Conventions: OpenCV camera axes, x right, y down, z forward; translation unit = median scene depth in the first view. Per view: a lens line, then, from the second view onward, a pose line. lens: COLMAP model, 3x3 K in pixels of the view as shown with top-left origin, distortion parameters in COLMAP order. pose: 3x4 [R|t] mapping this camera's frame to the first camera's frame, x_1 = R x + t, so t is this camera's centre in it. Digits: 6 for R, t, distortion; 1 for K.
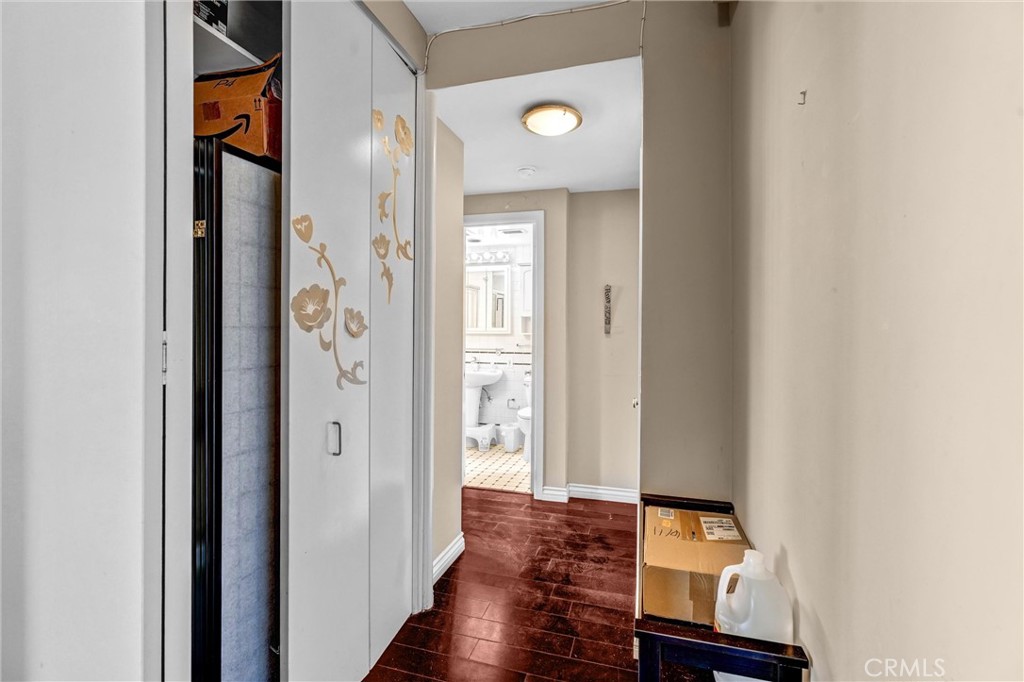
lens RADIAL K [[467.5, 0, 509.3], [0, 467.5, 317.0], [0, 0, 1]] dist [-0.008253, 0.000559]
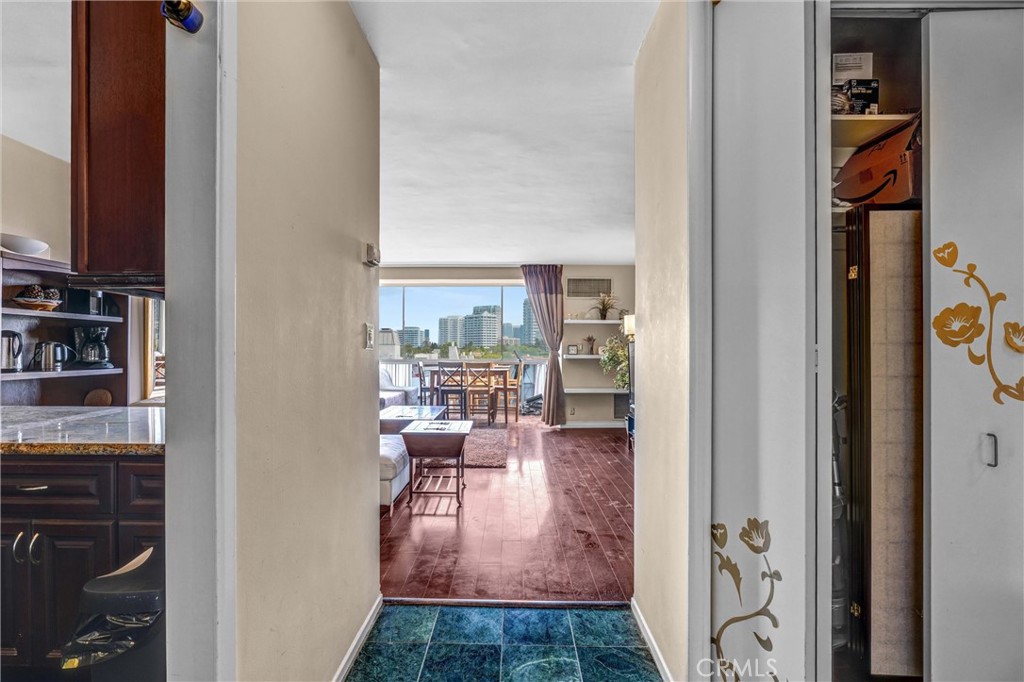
lens RADIAL K [[465.8, 0, 510.5], [0, 465.8, 367.5], [0, 0, 1]] dist [-0.005144, 0.000021]
pose [[0.275405, 0.029773, -0.960867, 0.343101], [0.030625, 0.998741, 0.039724, 0.005256], [0.960840, -0.040367, 0.274146, -0.322662]]
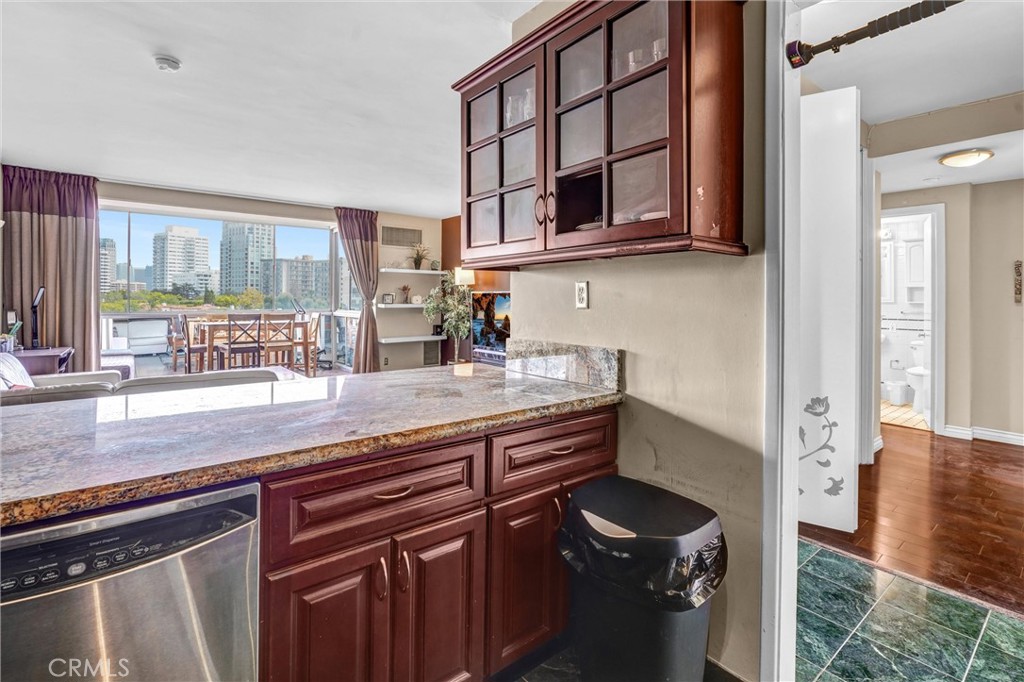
lens RADIAL K [[475.3, 0, 513.2], [0, 475.3, 294.2], [0, 0, 1]] dist [-0.002410, 0.000392]
pose [[0.824529, -0.007223, -0.565773, -0.410470], [0.018397, 0.999732, 0.014046, -0.064083], [0.565520, -0.021990, 0.824441, -1.777751]]
